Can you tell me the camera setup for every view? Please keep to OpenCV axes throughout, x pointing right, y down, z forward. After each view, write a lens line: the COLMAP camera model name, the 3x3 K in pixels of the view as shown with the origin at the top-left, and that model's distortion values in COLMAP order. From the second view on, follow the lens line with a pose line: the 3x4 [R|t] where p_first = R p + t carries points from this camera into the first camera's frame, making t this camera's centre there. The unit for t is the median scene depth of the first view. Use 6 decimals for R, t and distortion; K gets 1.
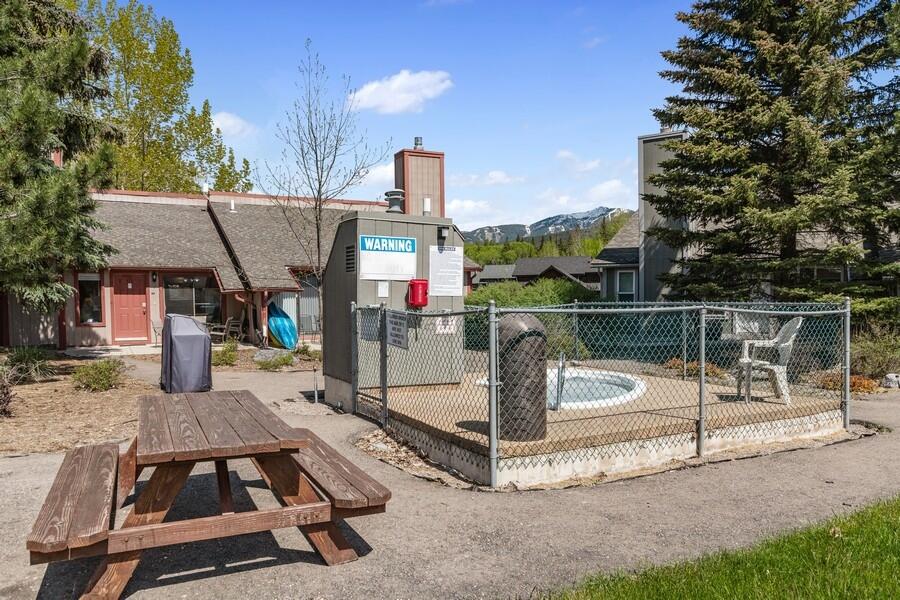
lens RADIAL K [[597.1, 0, 449.3], [0, 597.1, 330.6], [0, 0, 1]] dist [-0.007249, -0.002430]
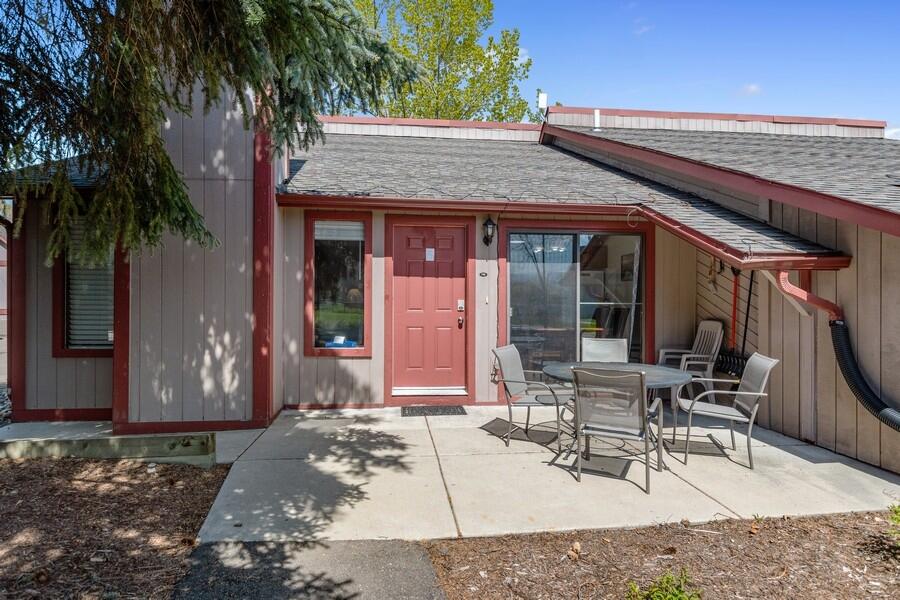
lens RADIAL K [[491.0, 0, 451.2], [0, 491.0, 301.5], [0, 0, 1]] dist [0.001602, 0.000040]
pose [[0.923176, 0.015594, -0.384062, -0.406871], [-0.037834, 0.998011, -0.050421, -0.028949], [0.382512, 0.061078, 0.921930, 0.723952]]
